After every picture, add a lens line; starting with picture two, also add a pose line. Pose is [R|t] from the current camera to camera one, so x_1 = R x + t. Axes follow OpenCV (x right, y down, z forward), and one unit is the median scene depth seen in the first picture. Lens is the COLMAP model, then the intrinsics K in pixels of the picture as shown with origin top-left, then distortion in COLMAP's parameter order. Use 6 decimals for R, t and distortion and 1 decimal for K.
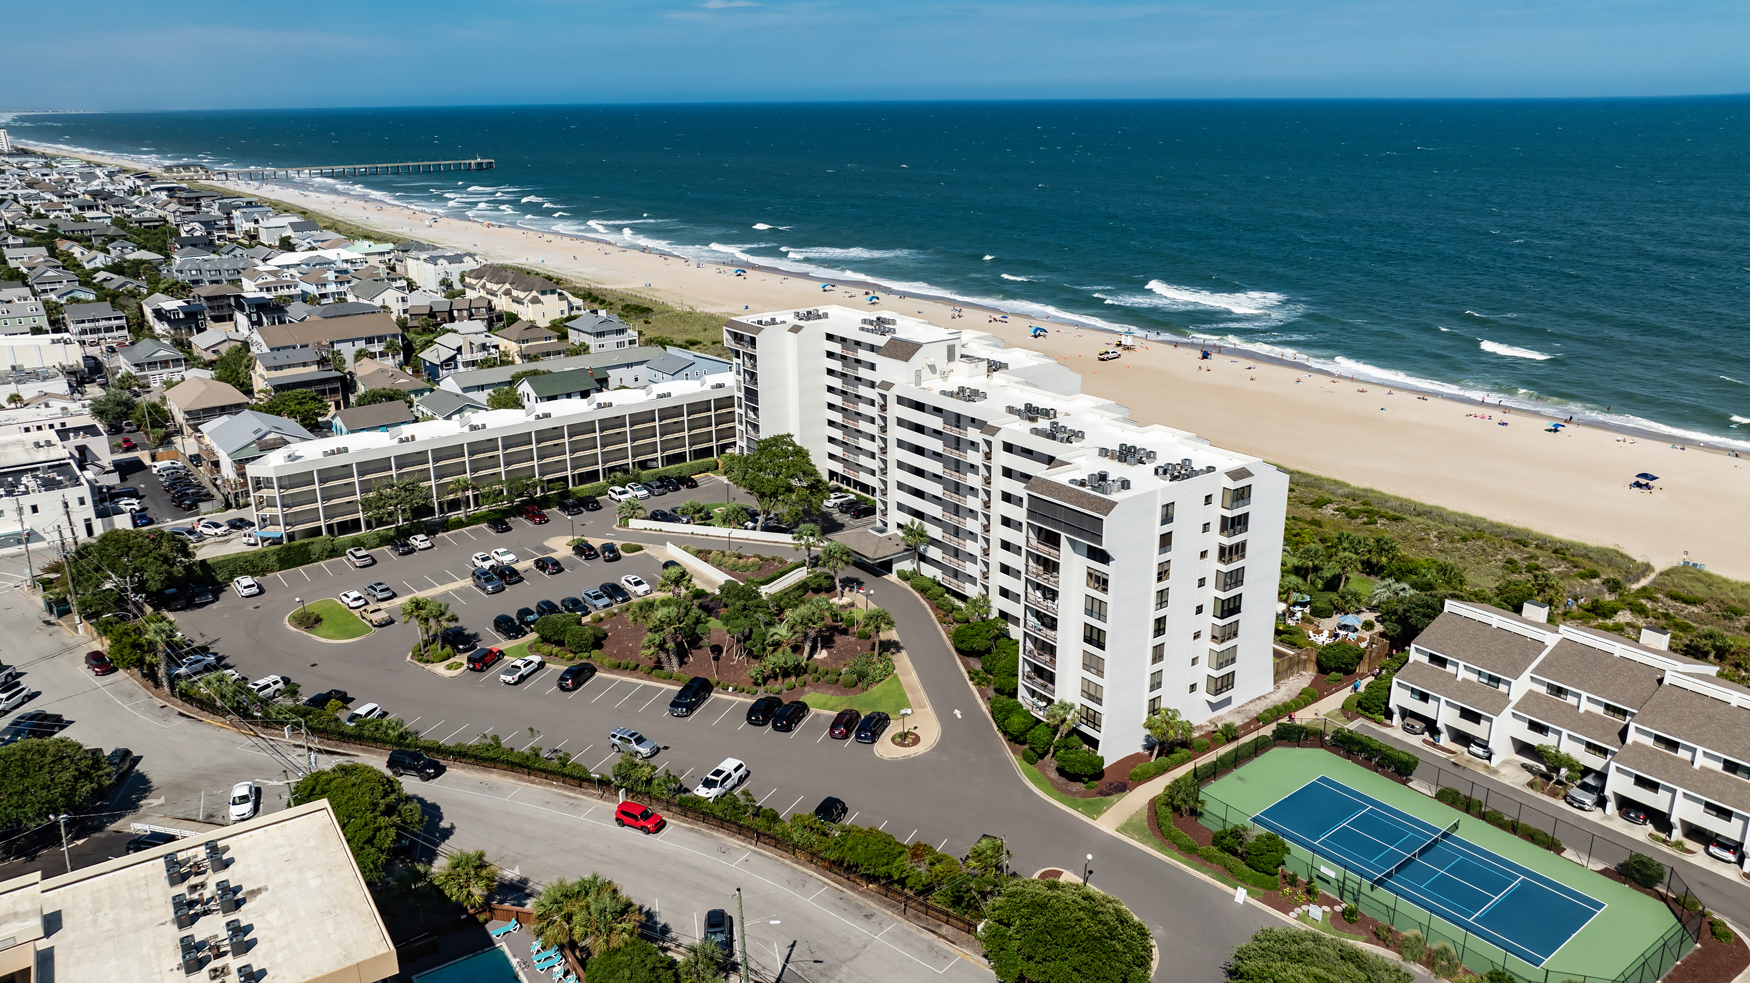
lens RADIAL K [[1220.2, 0, 875.0], [0, 1220.2, 491.5], [0, 0, 1]] dist [-0.007595, 0.007234]
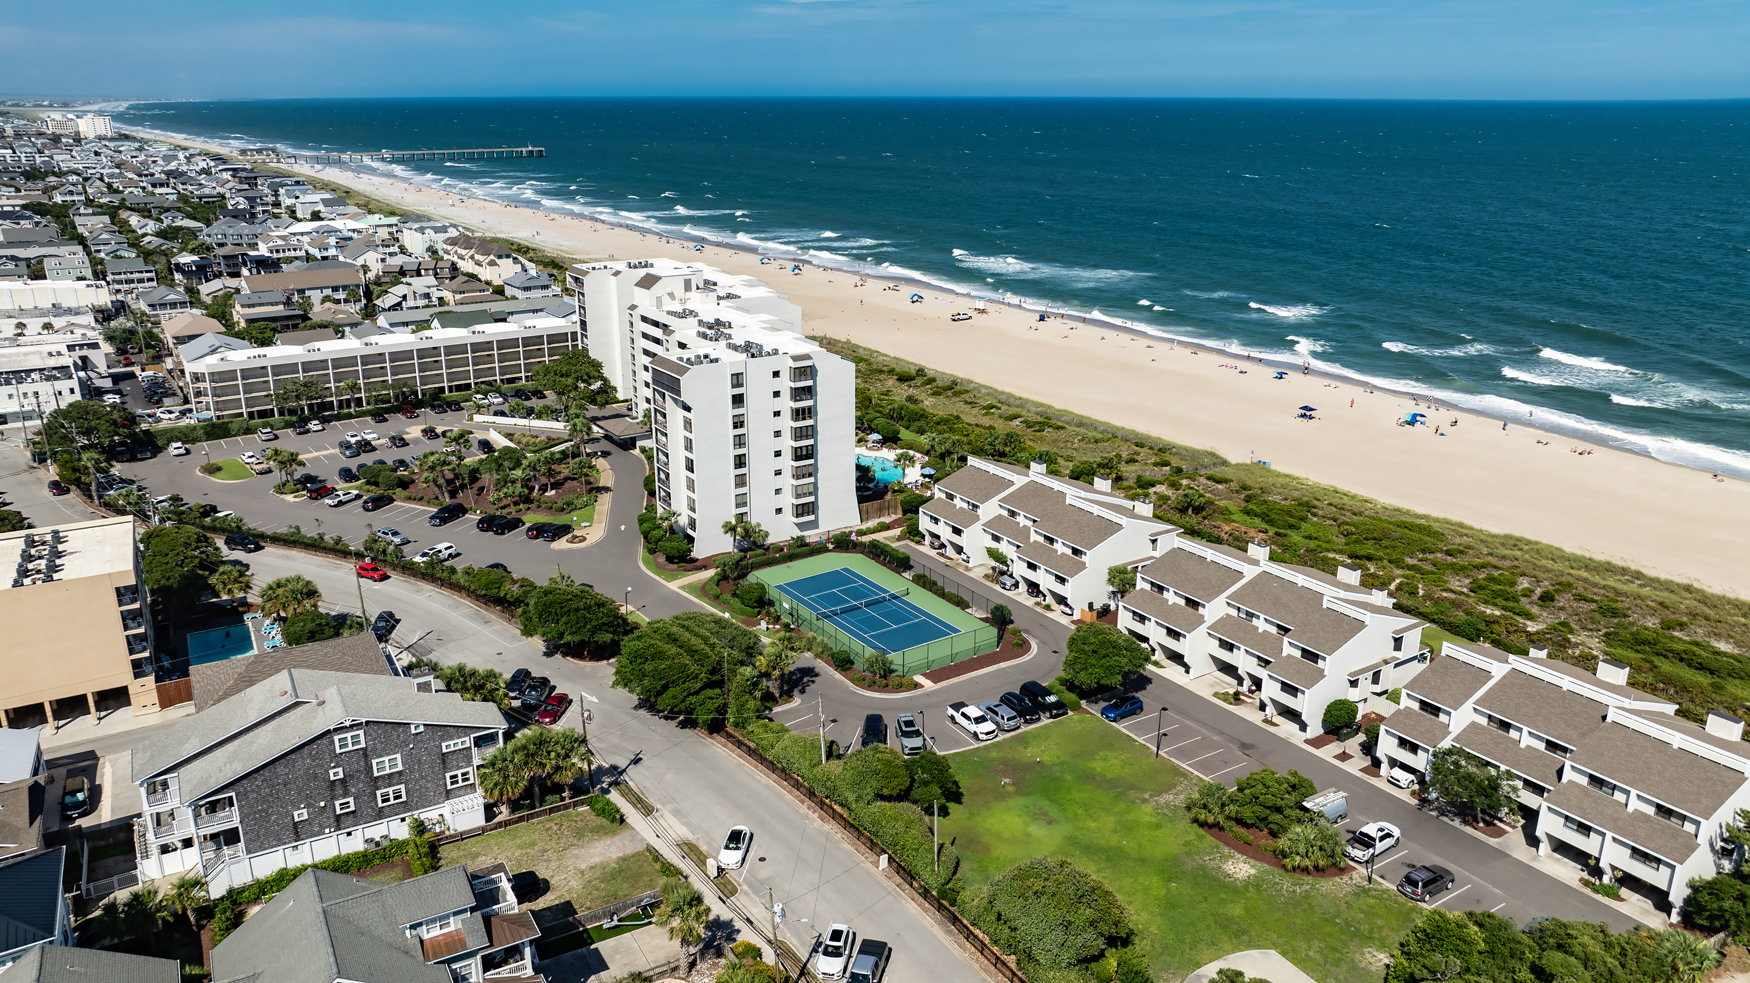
lens RADIAL K [[1220.2, 0, 875.0], [0, 1220.2, 491.5], [0, 0, 1]] dist [-0.007595, 0.007234]
pose [[0.997709, 0.029443, -0.060914, 0.283781], [-0.029225, 0.999563, 0.004460, 0.079799], [0.061018, -0.002669, 0.998133, -0.252657]]
